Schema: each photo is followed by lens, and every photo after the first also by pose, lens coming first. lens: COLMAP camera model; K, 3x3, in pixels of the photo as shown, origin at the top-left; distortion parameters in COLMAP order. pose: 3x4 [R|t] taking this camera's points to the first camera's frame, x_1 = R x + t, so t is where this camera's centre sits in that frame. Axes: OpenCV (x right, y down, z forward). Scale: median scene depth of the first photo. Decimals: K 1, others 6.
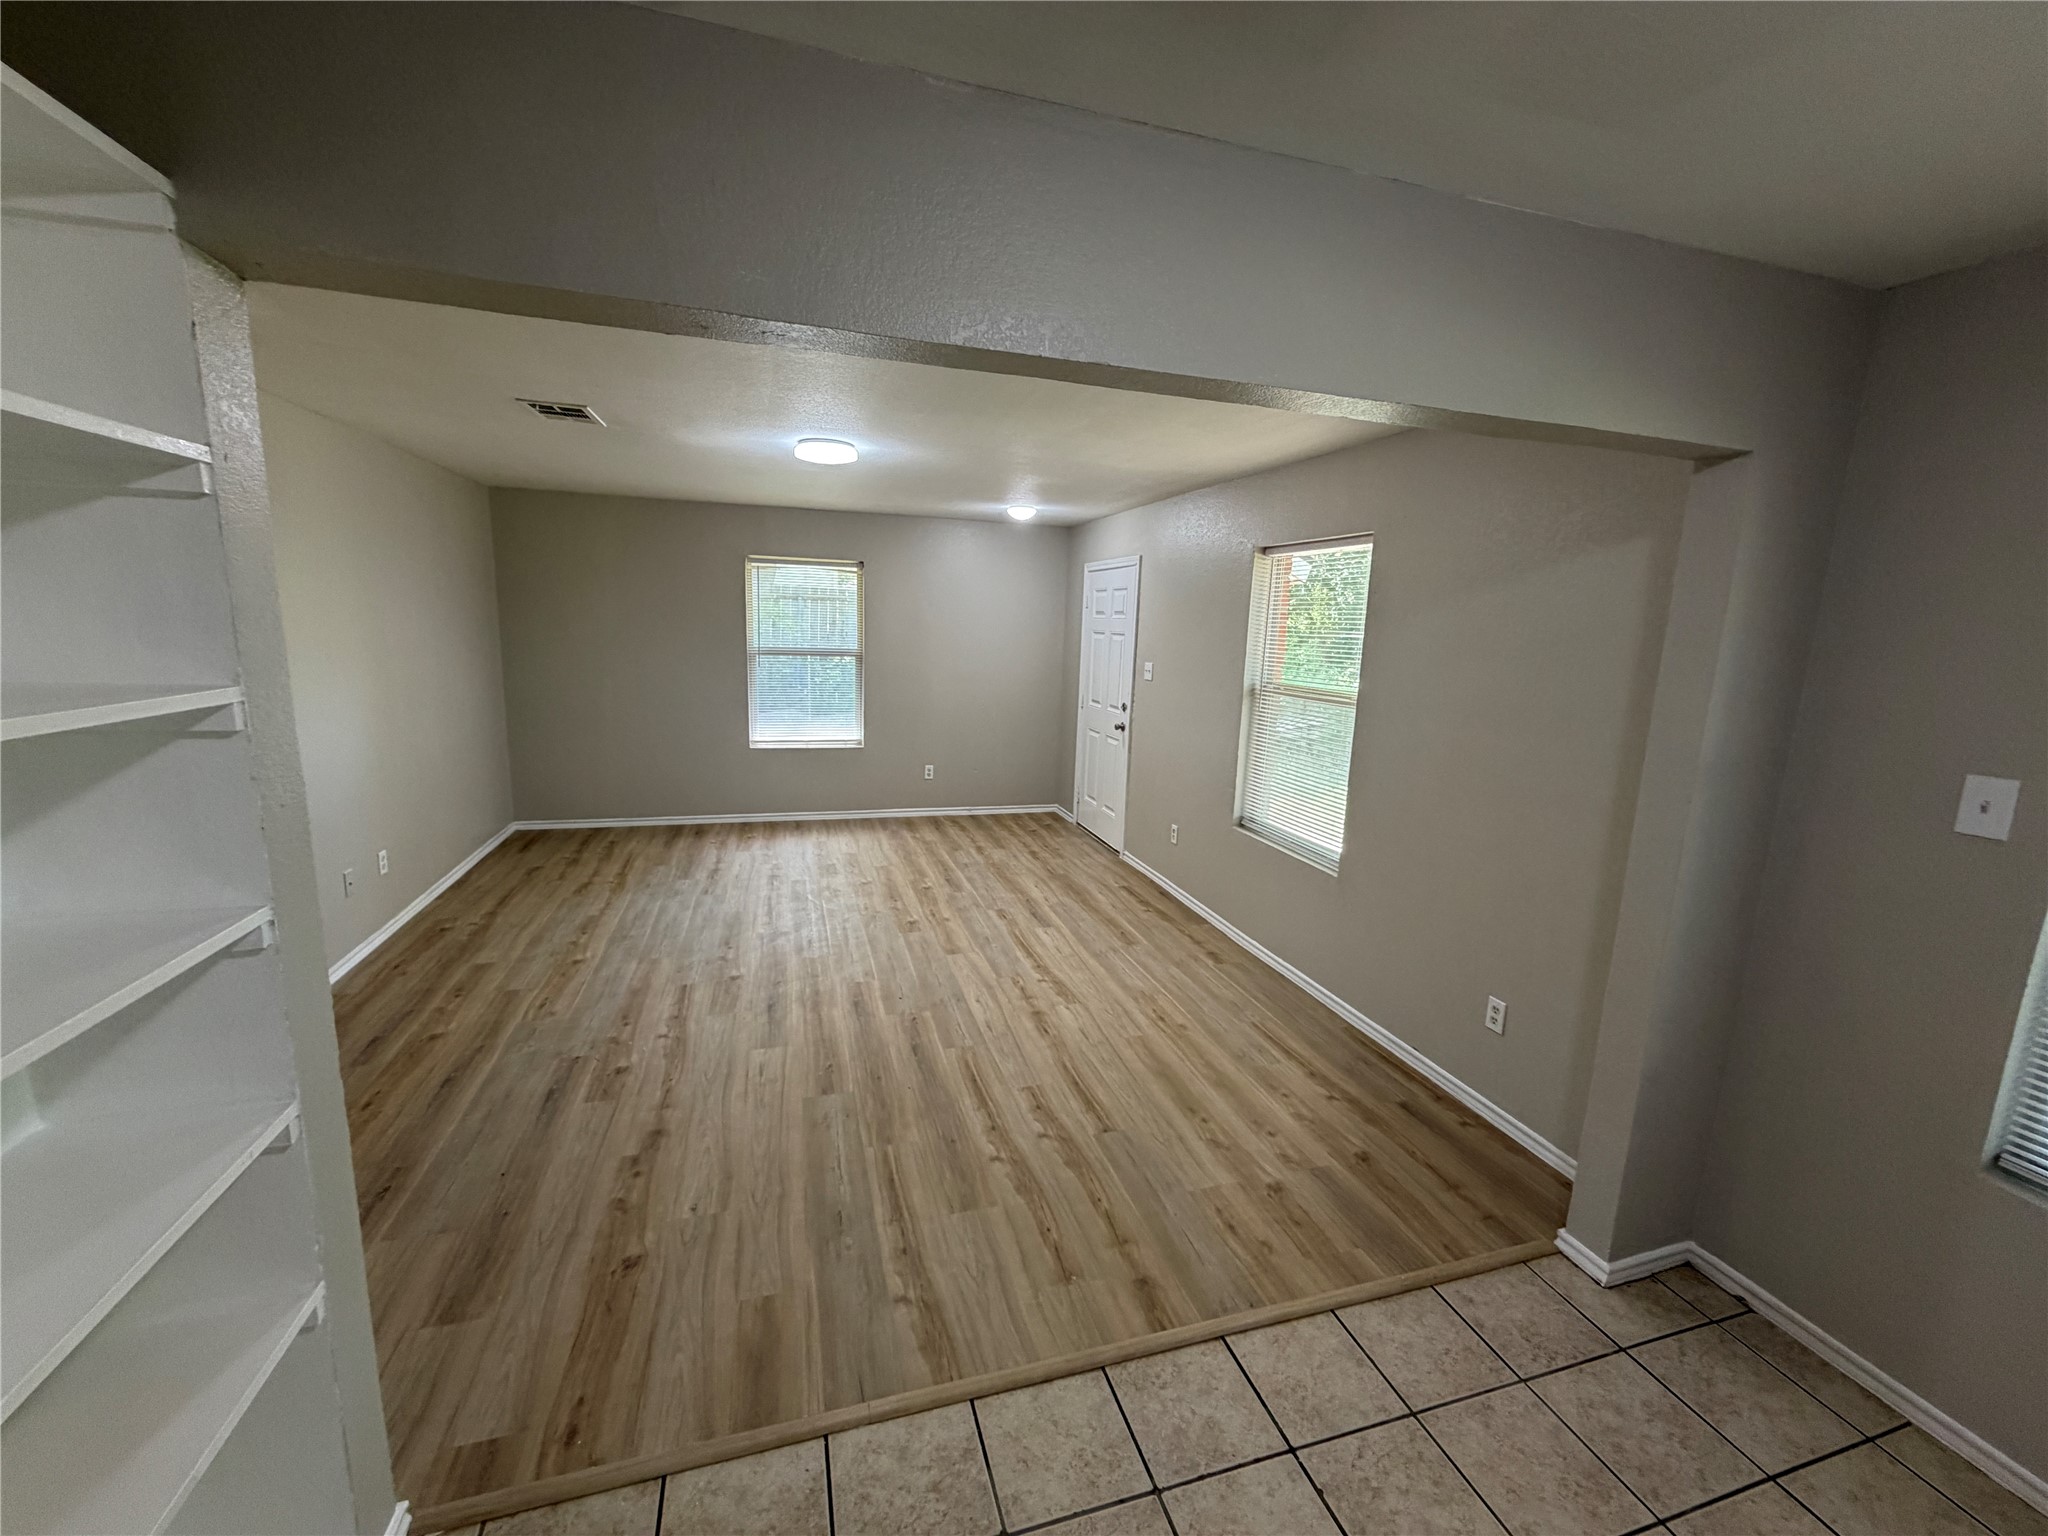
lens RADIAL K [[816.0, 0, 1018.9], [0, 816.0, 765.8], [0, 0, 1]] dist [-0.000530, -0.000352]
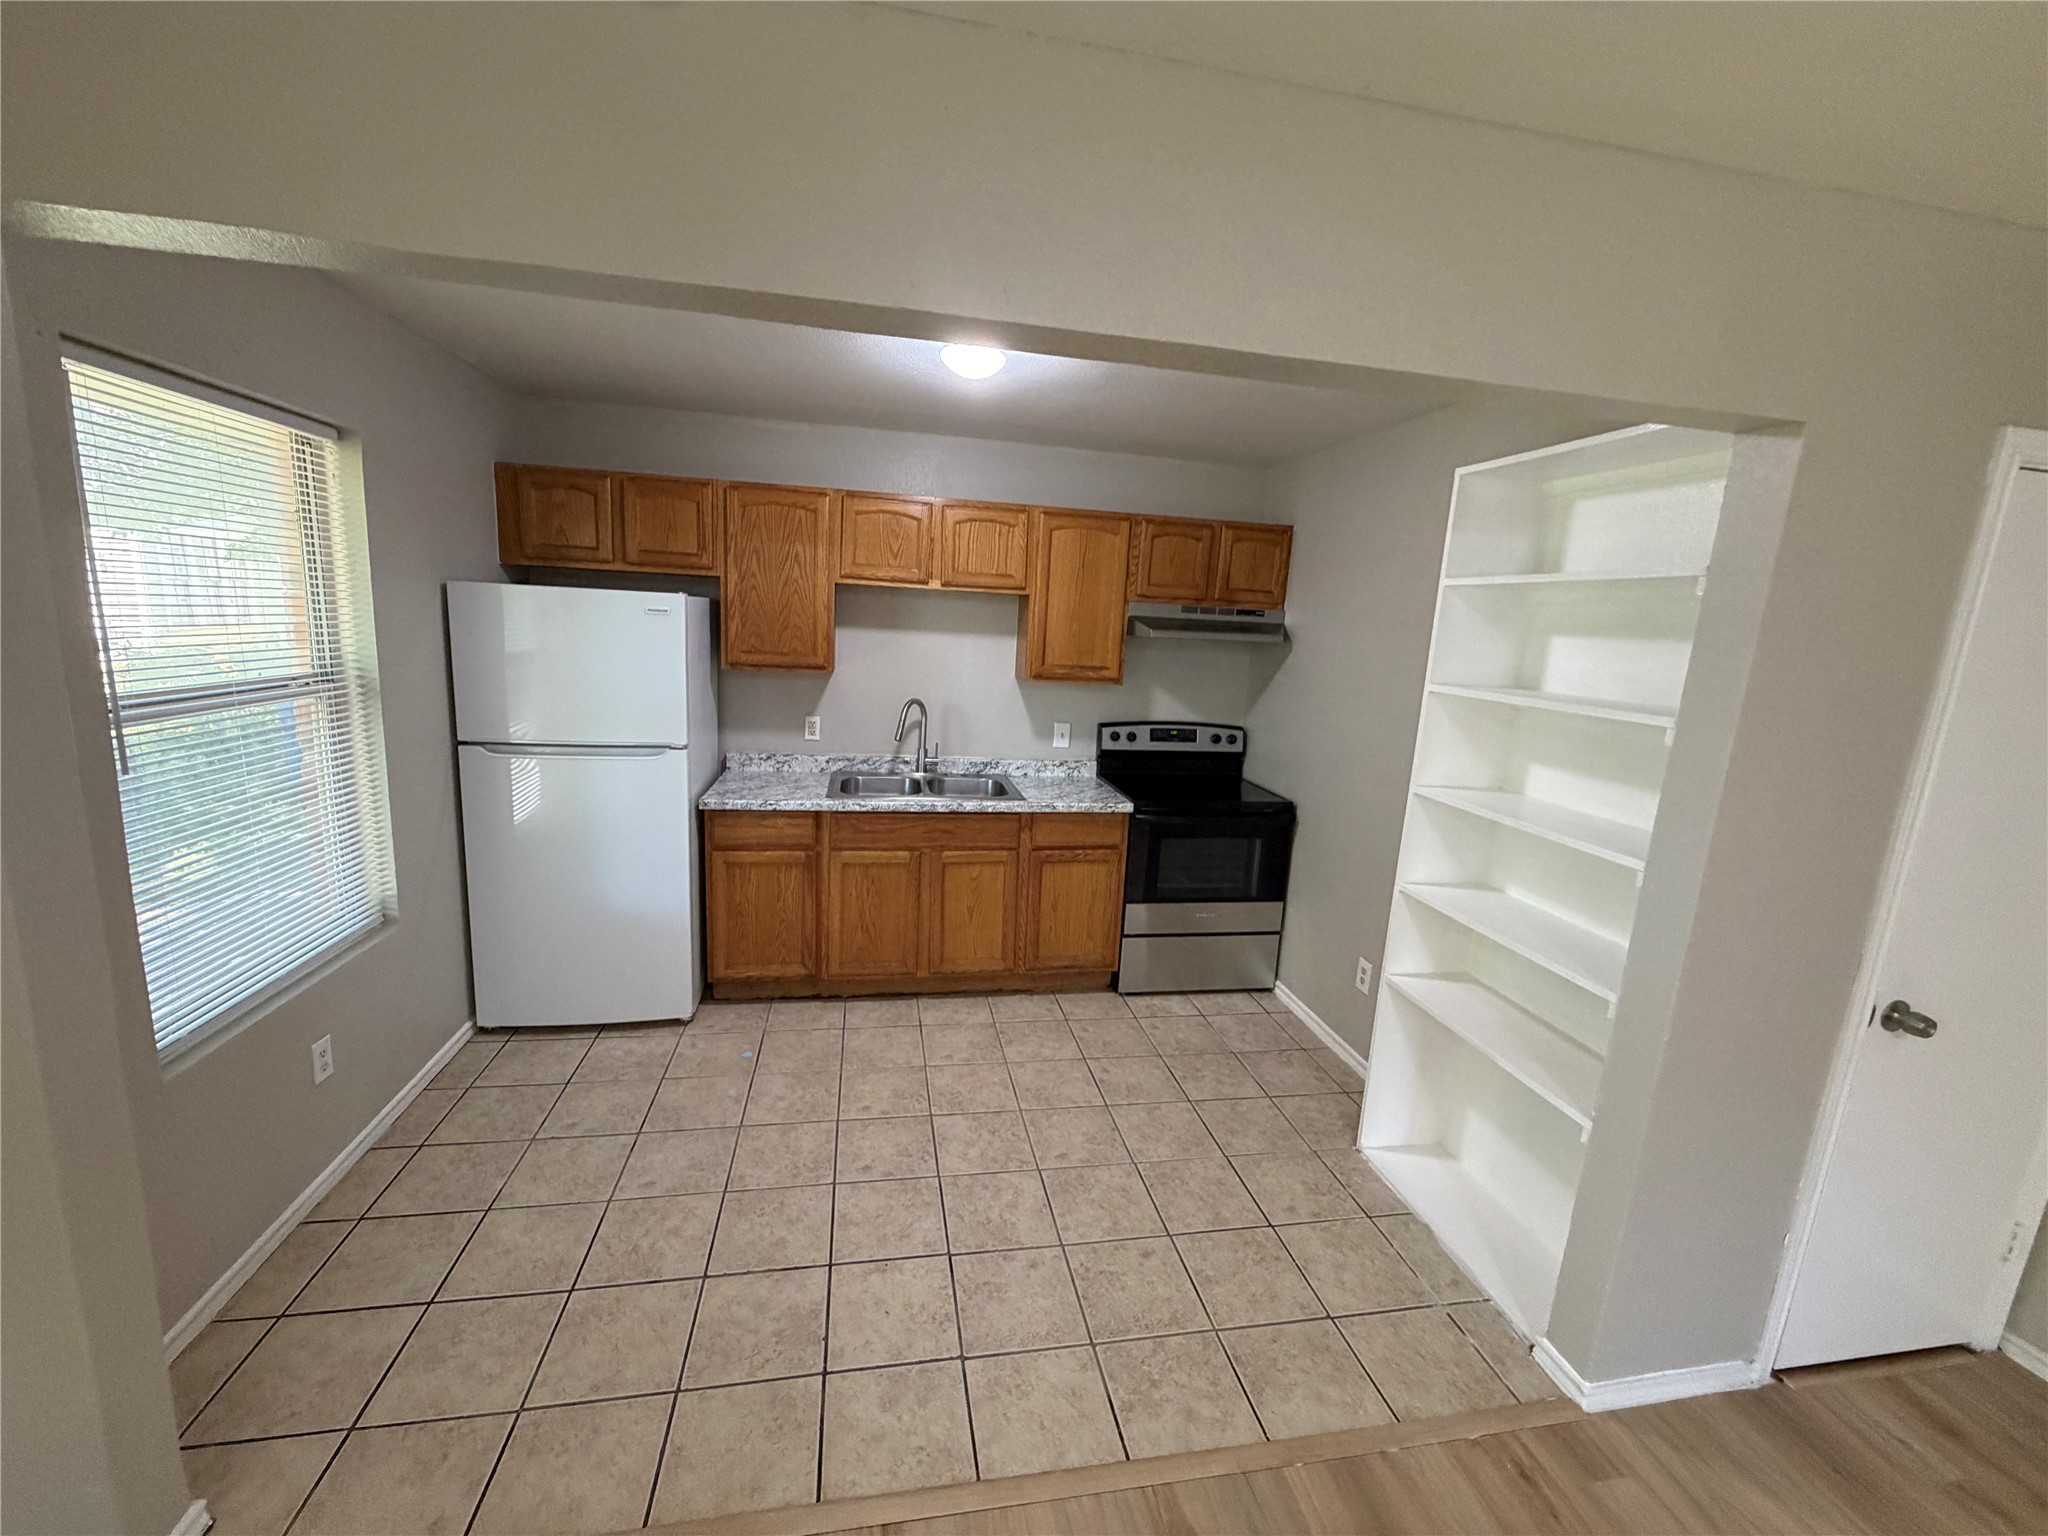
lens RADIAL K [[816.0, 0, 1018.9], [0, 816.0, 765.8], [0, 0, 1]] dist [-0.000530, -0.000352]
pose [[-0.990196, -0.107107, 0.089666, 0.031133], [-0.068406, 0.931494, 0.357266, -0.131385], [-0.121790, 0.347629, -0.929689, 0.729906]]
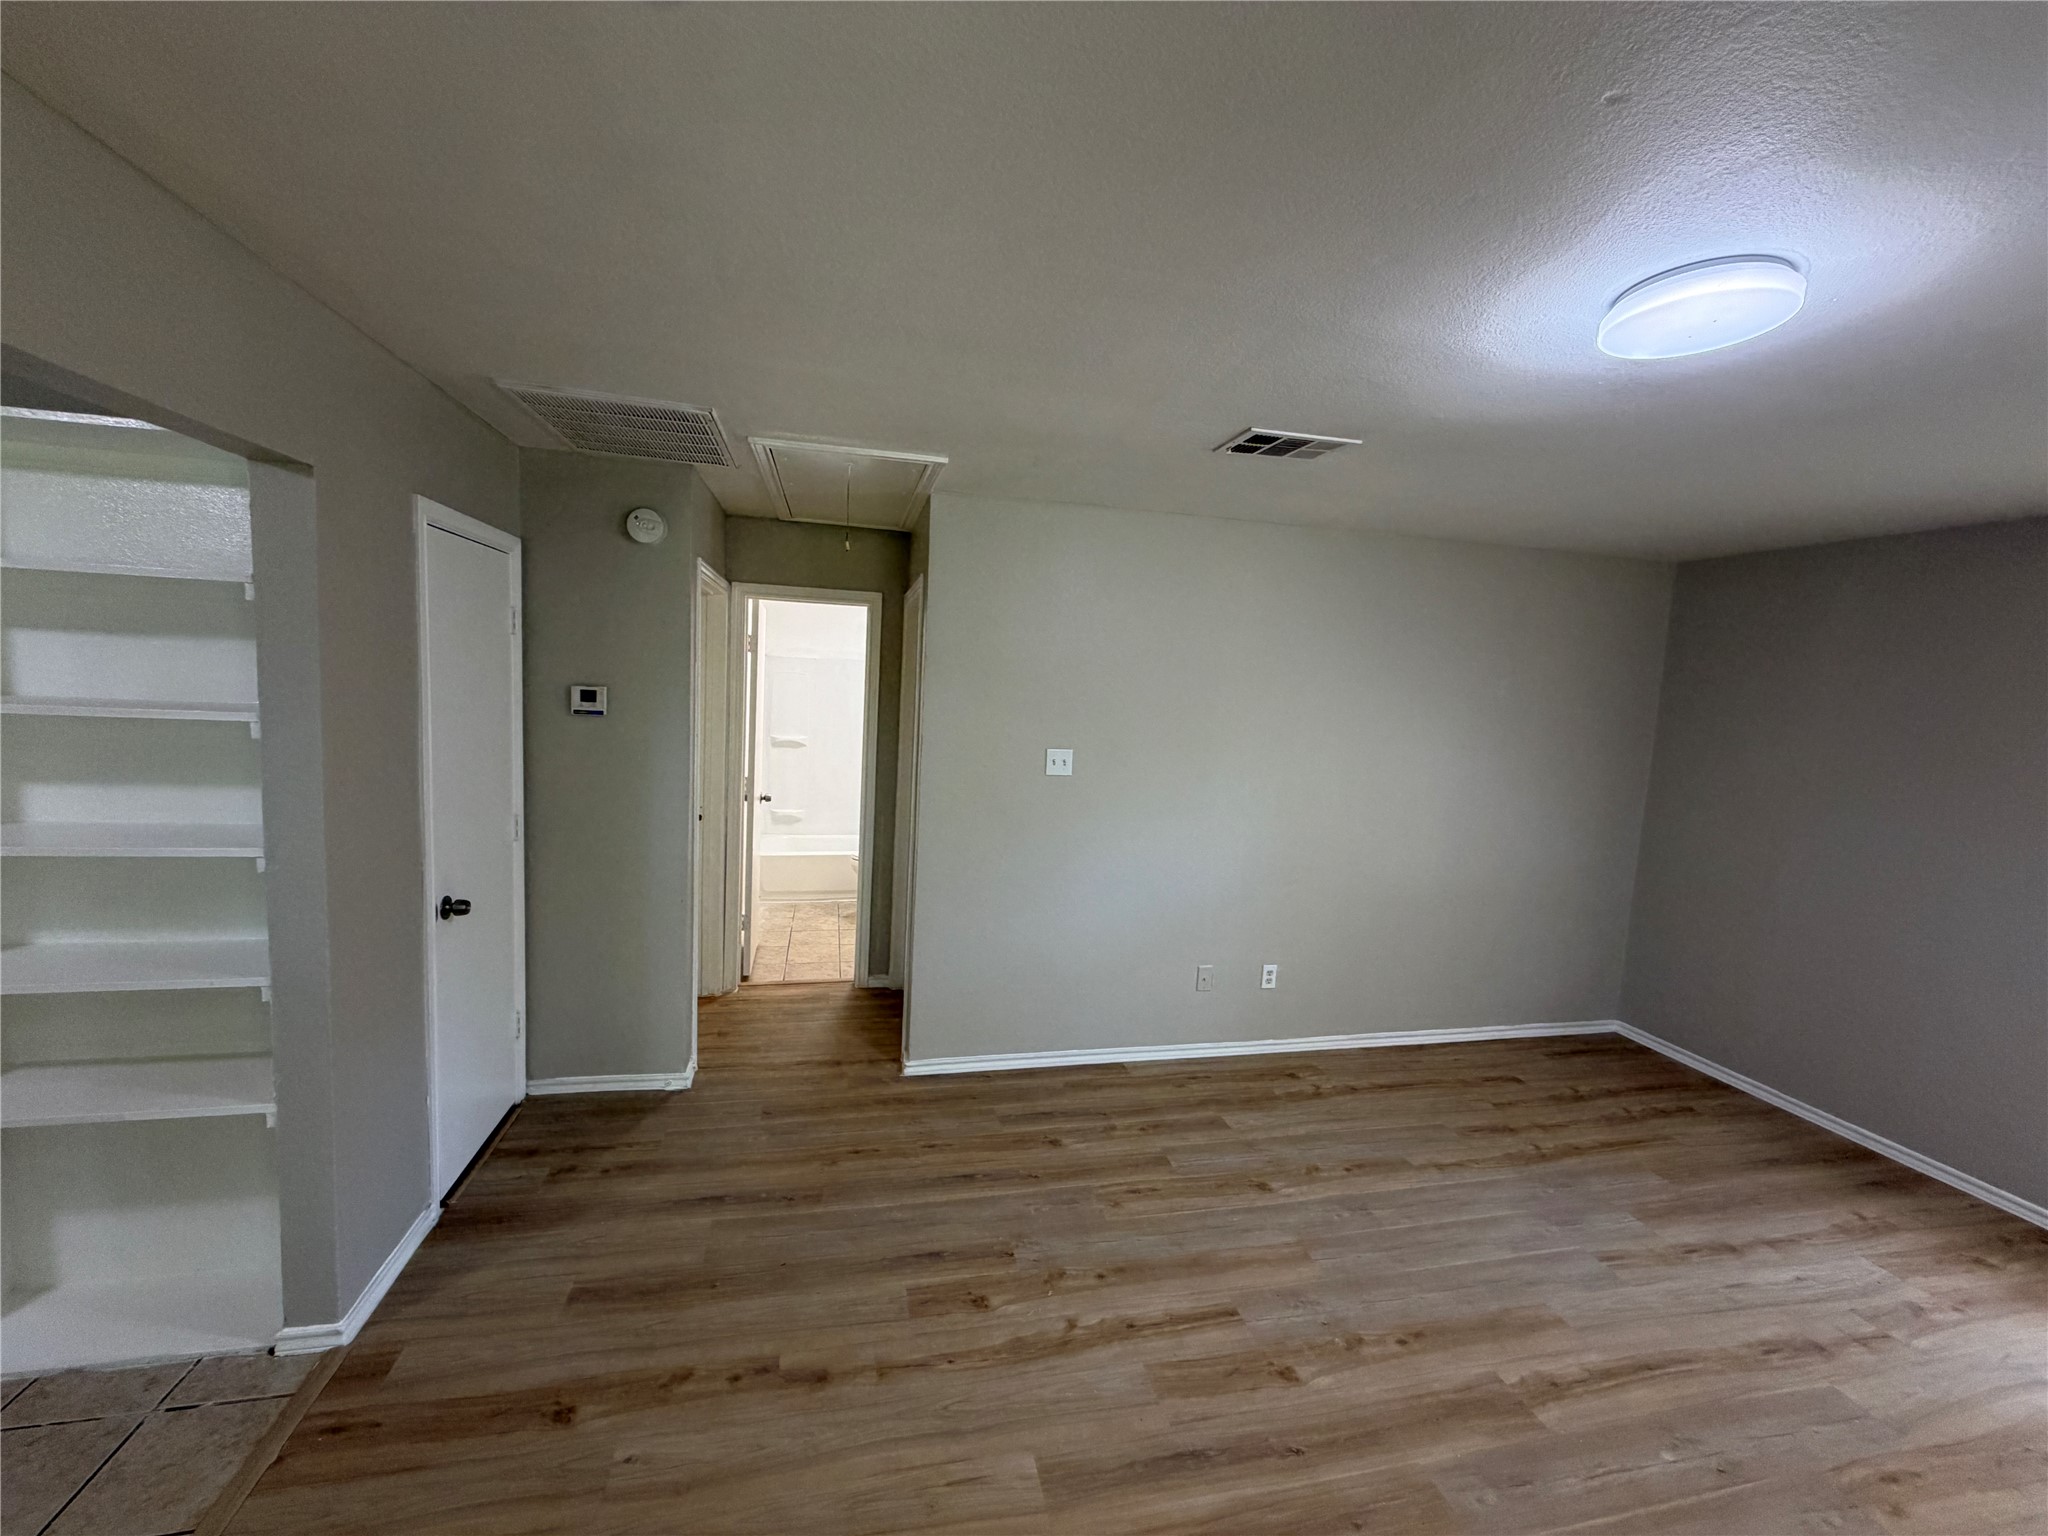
lens RADIAL K [[816.0, 0, 1018.9], [0, 816.0, 765.8], [0, 0, 1]] dist [-0.000530, -0.000352]
pose [[-0.057175, 0.063625, -0.996335, 0.173131], [-0.227373, 0.970911, 0.075049, -0.130072], [0.972128, 0.230831, -0.041045, 0.732252]]
